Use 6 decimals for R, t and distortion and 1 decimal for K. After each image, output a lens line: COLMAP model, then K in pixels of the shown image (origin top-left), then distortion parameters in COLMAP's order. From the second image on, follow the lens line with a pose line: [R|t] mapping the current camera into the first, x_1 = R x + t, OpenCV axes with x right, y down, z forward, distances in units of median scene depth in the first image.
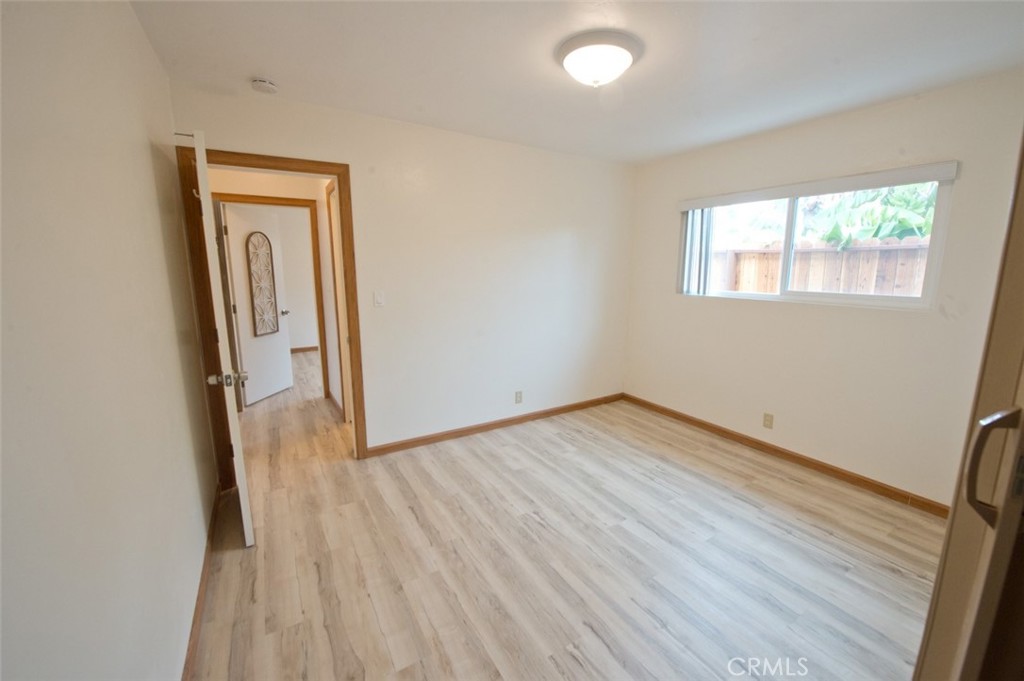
lens RADIAL K [[426.9, 0, 512.0], [0, 426.9, 340.5], [0, 0, 1]] dist [-0.026217, -0.000124]
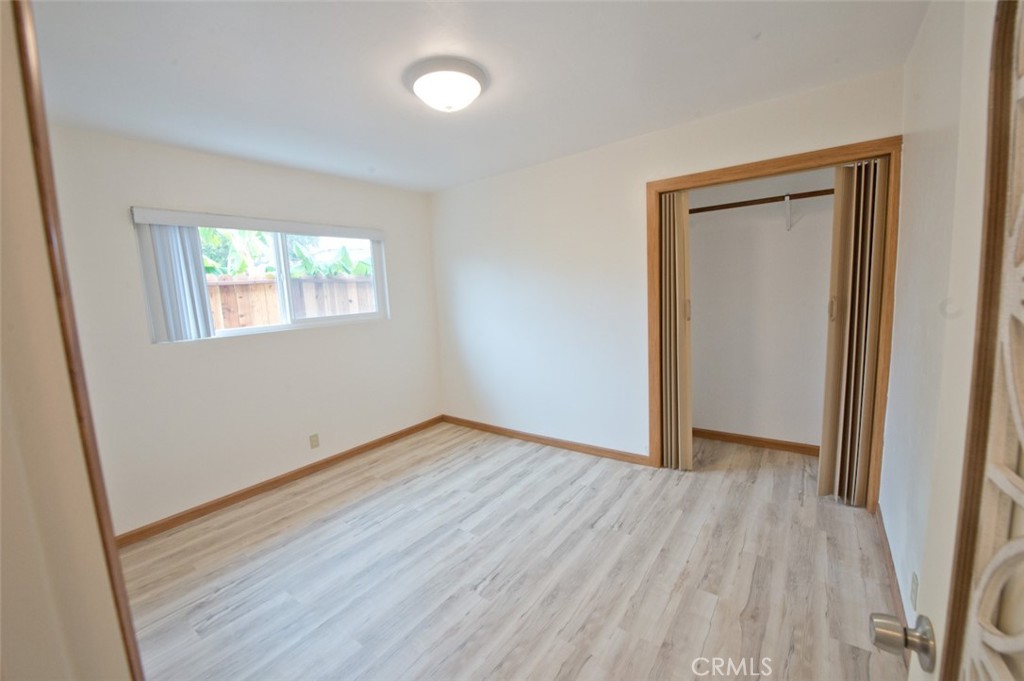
lens RADIAL K [[426.9, 0, 512.0], [0, 426.9, 340.5], [0, 0, 1]] dist [-0.026217, -0.000124]
pose [[-0.418632, -0.092241, 0.903460, -0.634981], [0.202067, 0.960429, 0.191689, -0.183761], [-0.885391, 0.262807, -0.383427, 1.071453]]
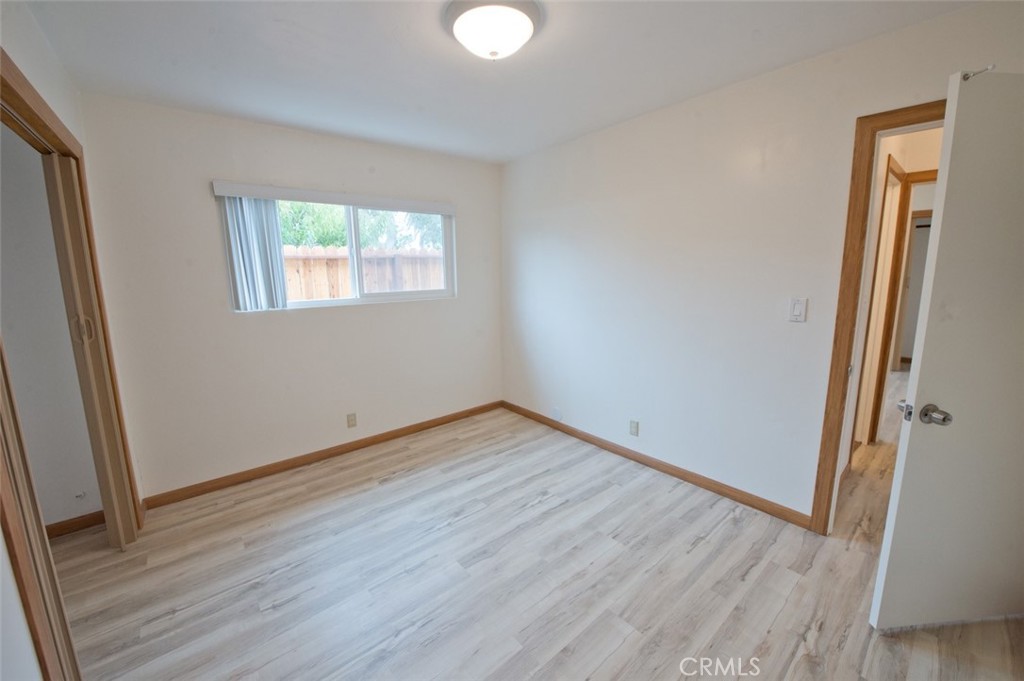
lens RADIAL K [[402.7, 0, 515.4], [0, 402.7, 333.7], [0, 0, 1]] dist [-0.018545, -0.000191]
pose [[-0.175346, -0.148930, 0.973177, -0.494773], [0.188308, 0.965168, 0.181634, -0.148279], [-0.966330, 0.215106, -0.141194, 0.891248]]
